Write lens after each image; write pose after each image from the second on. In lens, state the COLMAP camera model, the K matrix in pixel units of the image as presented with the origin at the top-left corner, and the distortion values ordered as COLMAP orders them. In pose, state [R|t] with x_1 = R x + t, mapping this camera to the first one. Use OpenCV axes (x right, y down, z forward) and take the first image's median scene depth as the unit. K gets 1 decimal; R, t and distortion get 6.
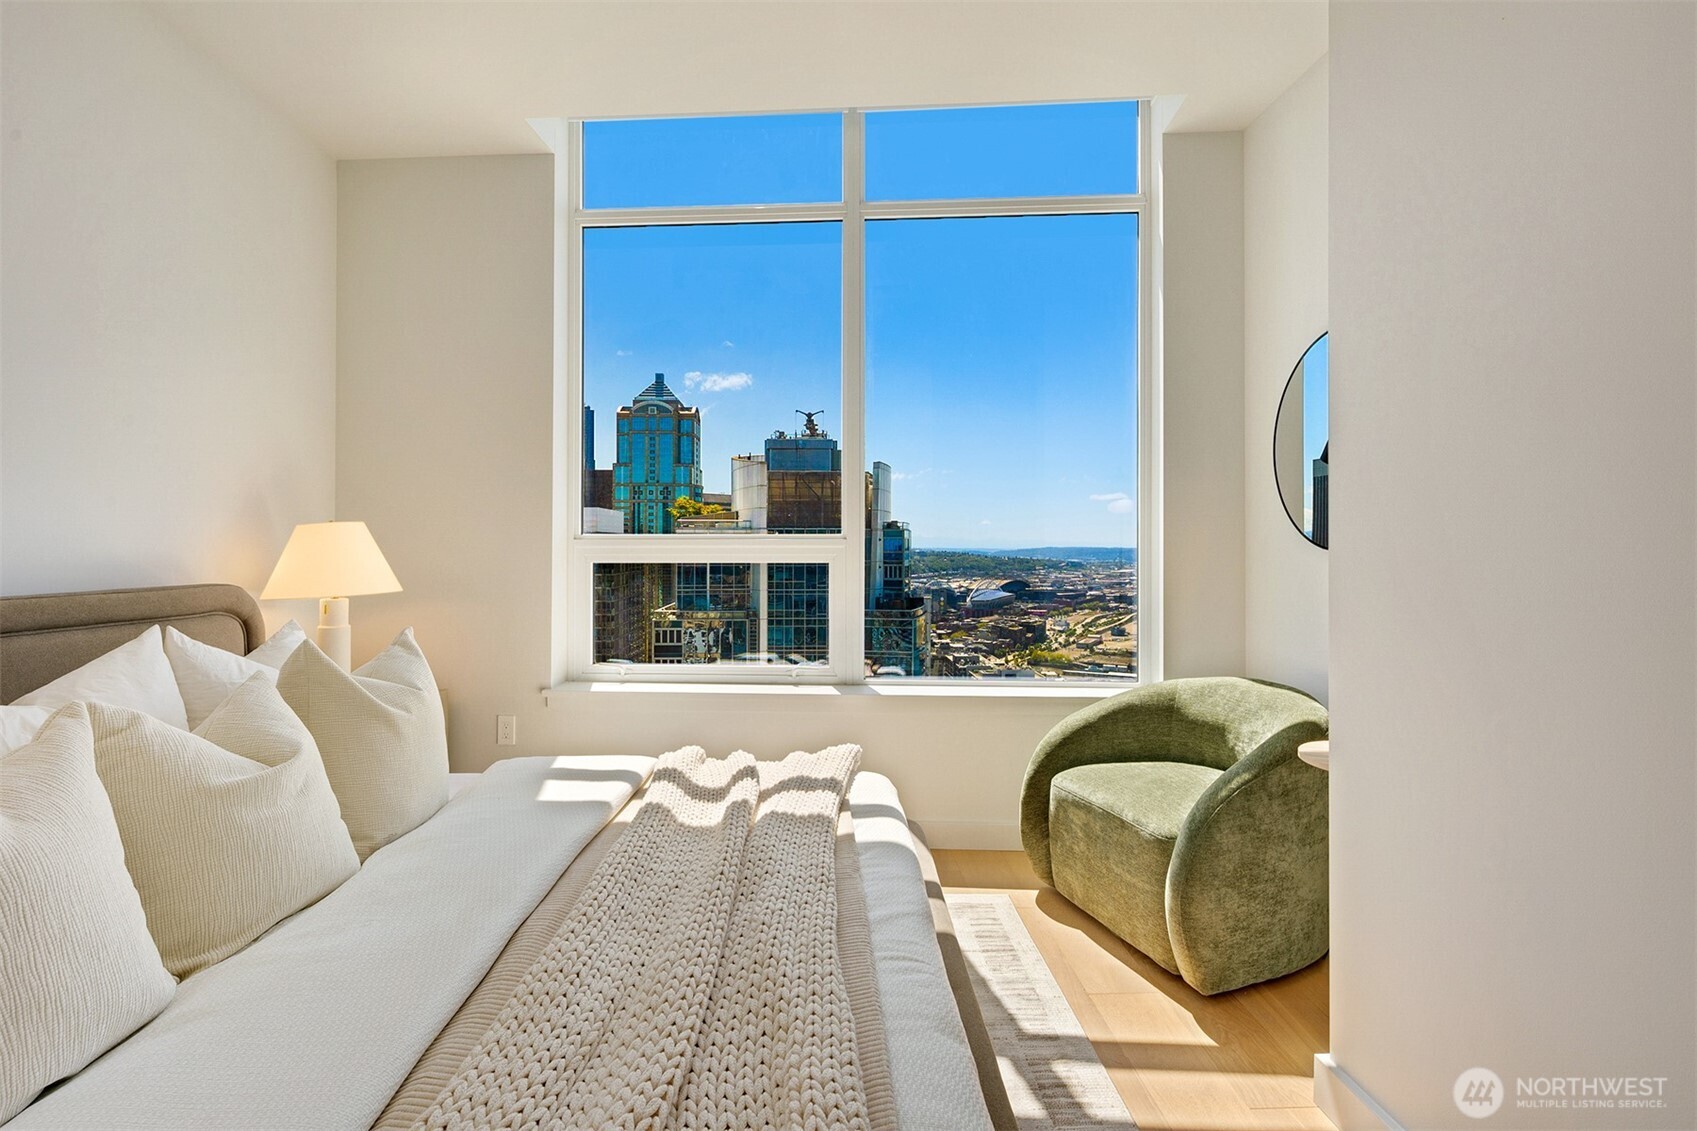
lens RADIAL K [[817.8, 0, 847.1], [0, 817.8, 546.8], [0, 0, 1]] dist [-0.000592, -0.000005]
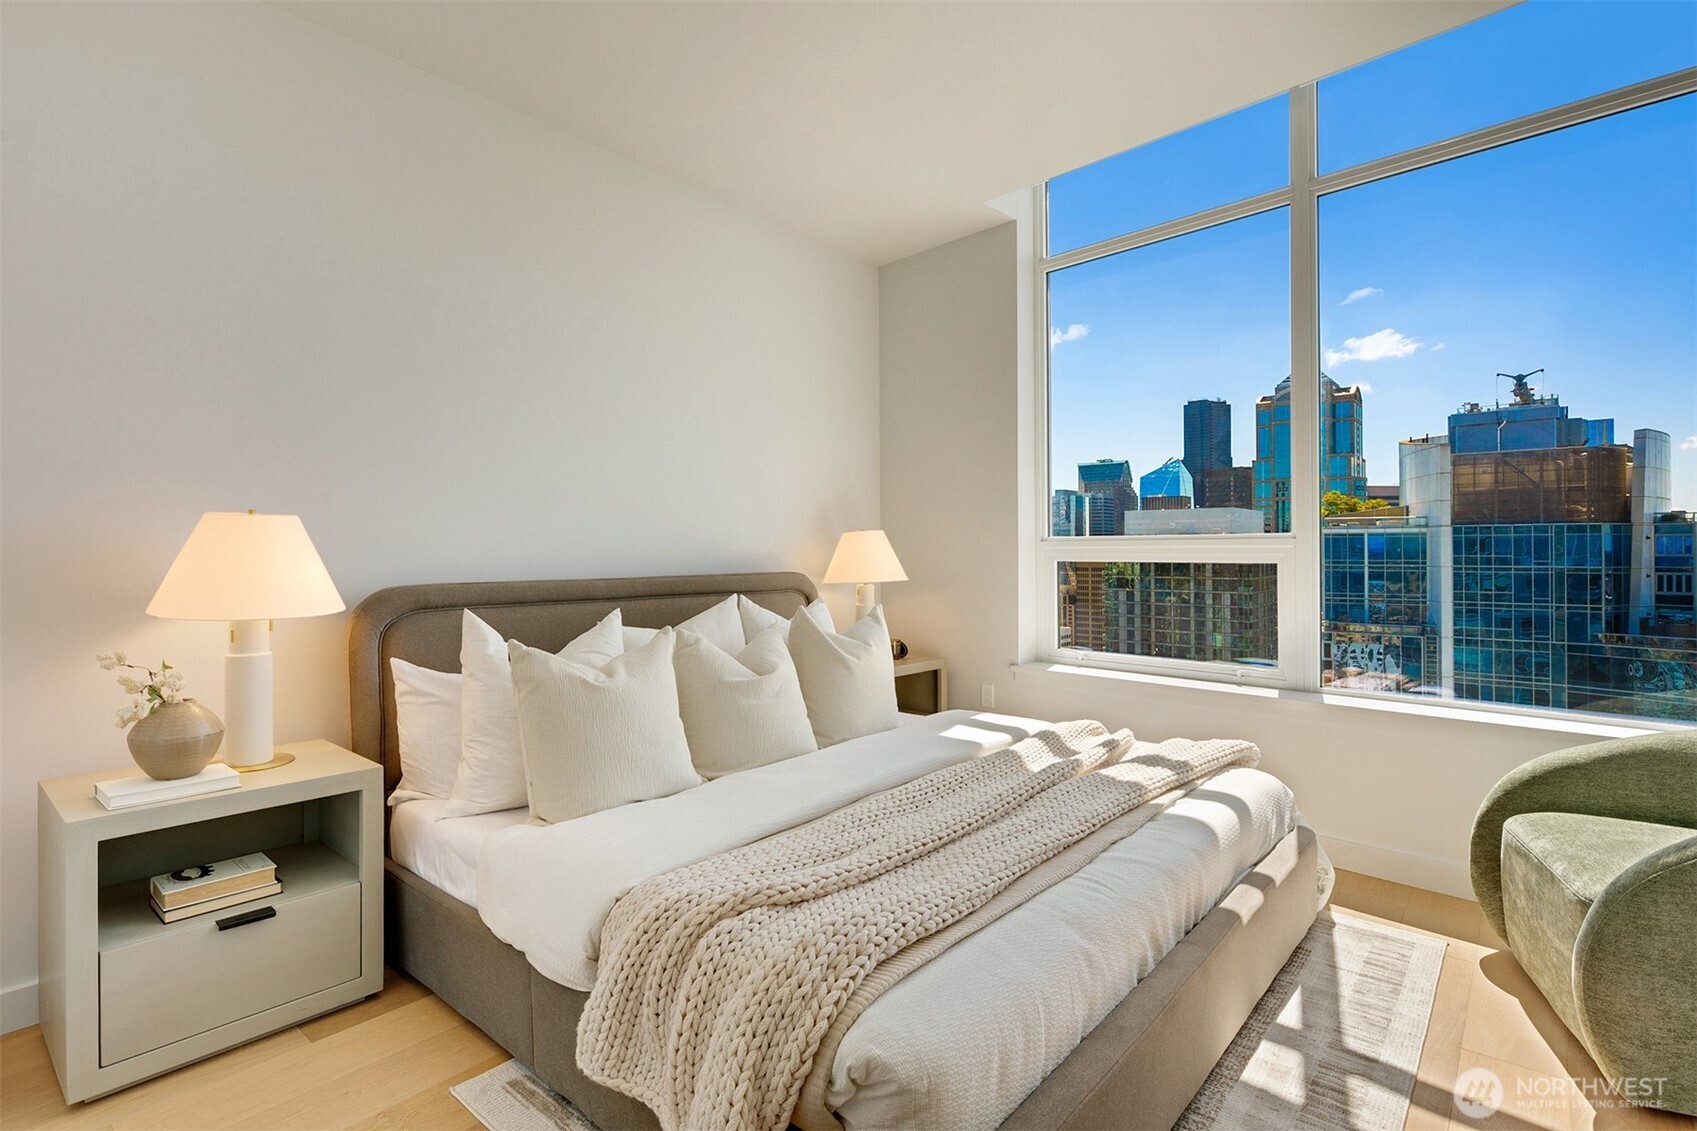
lens RADIAL K [[824.3, 0, 848.5], [0, 824.3, 565.5], [0, 0, 1]] dist [-0.008230, -0.000155]
pose [[0.740661, 0.009906, -0.671806, 0.291254], [0.003242, 0.999827, 0.018317, 0.003878], [0.671871, -0.015745, 0.740501, -0.070120]]
